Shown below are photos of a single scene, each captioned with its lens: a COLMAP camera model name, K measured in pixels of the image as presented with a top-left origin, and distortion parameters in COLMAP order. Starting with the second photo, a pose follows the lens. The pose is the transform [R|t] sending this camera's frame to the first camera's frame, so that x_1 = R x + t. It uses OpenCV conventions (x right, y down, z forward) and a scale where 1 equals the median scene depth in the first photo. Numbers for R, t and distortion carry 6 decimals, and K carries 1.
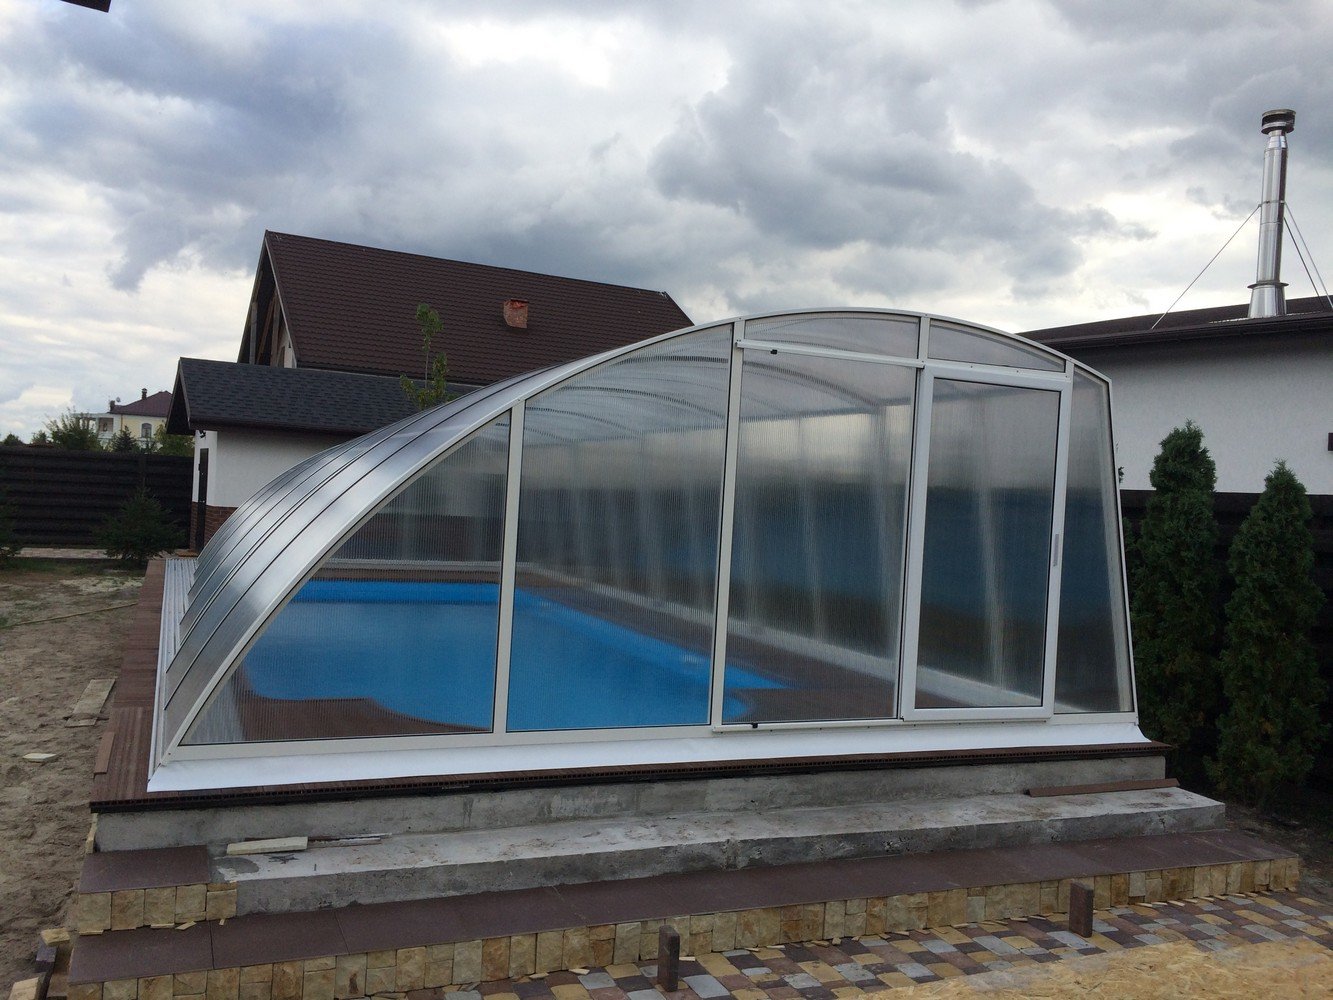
lens RADIAL K [[1130.5, 0, 666.5], [0, 1130.5, 500.0], [0, 0, 1]] dist [0.082876, -0.108131]
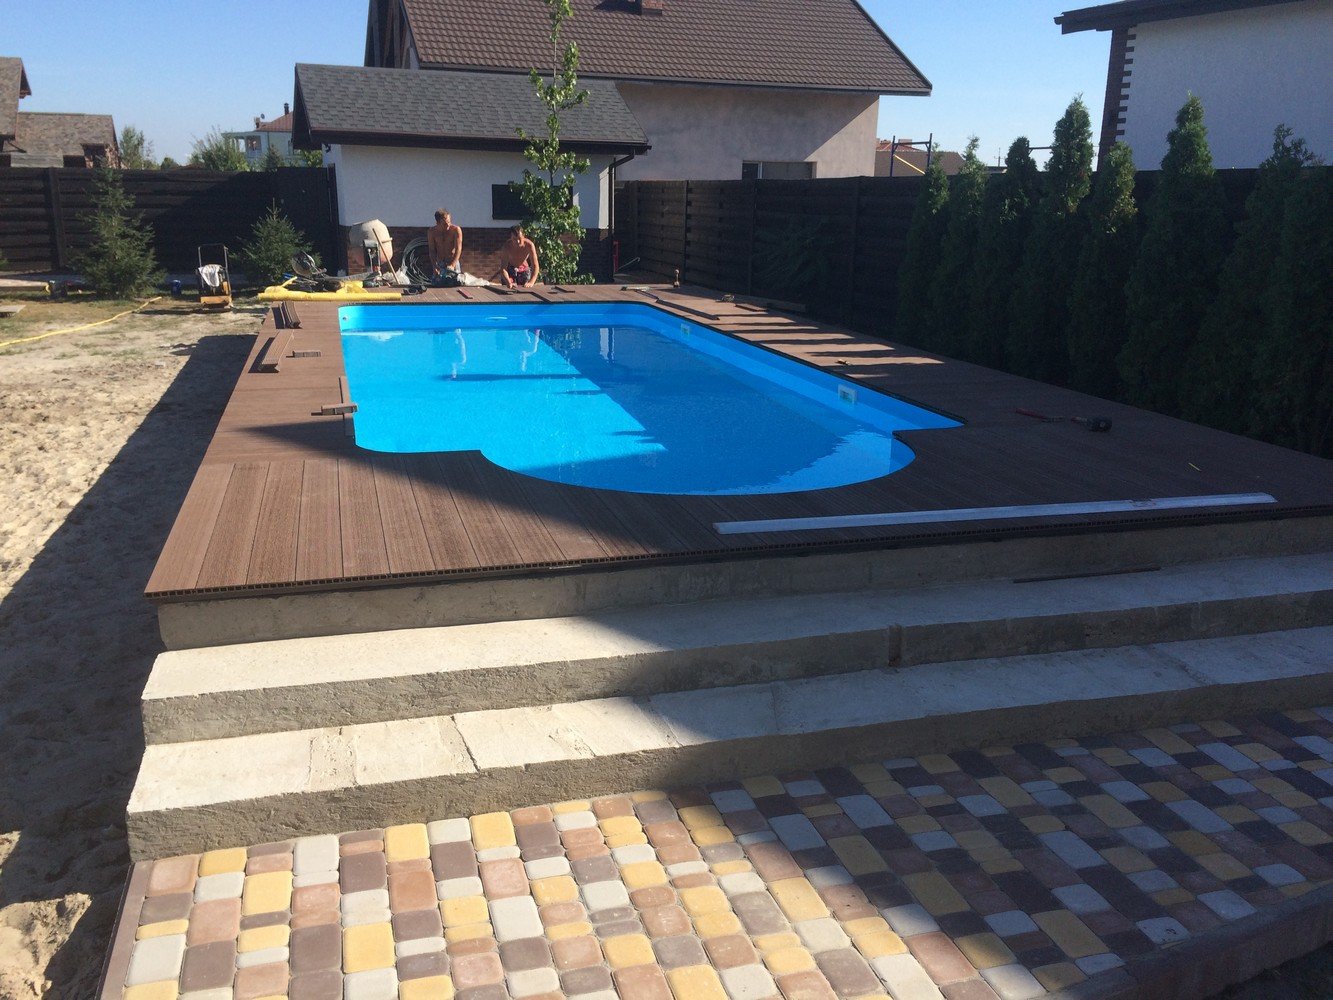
lens RADIAL K [[1130.5, 0, 666.5], [0, 1130.5, 500.0], [0, 0, 1]] dist [0.082876, -0.108131]
pose [[0.991102, -0.006115, -0.132960, 0.001670], [0.039574, 0.967307, 0.250504, -0.003778], [0.127082, -0.253536, 0.958942, 0.126827]]
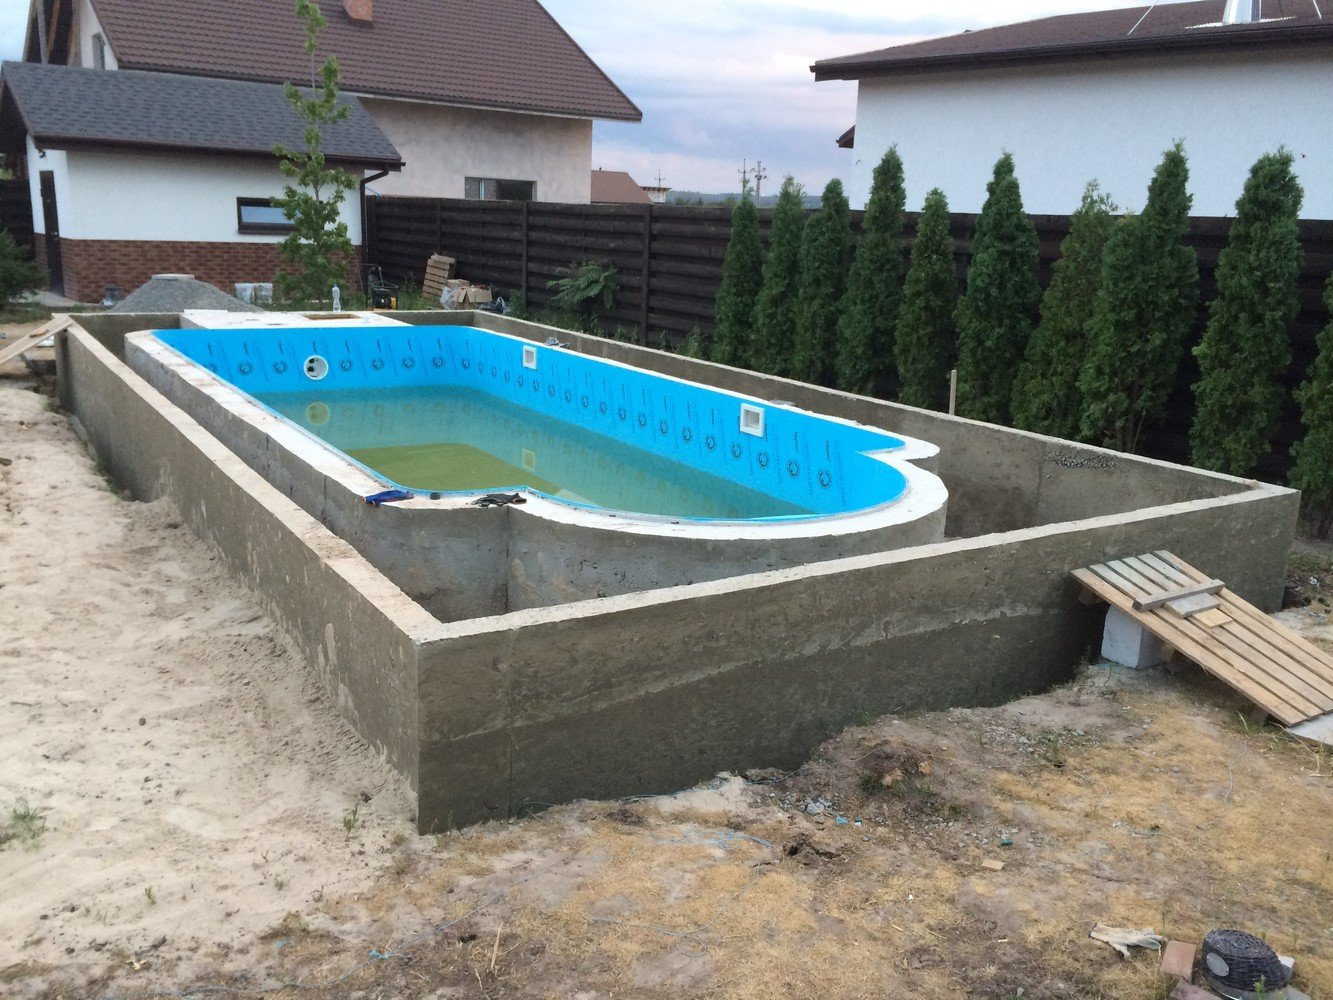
lens RADIAL K [[1130.5, 0, 666.5], [0, 1130.5, 500.0], [0, 0, 1]] dist [0.082876, -0.108131]
pose [[0.988138, -0.055283, 0.143271, -0.227864], [0.018318, 0.968725, 0.247459, -0.028990], [-0.152471, -0.241899, 0.958247, 0.068032]]
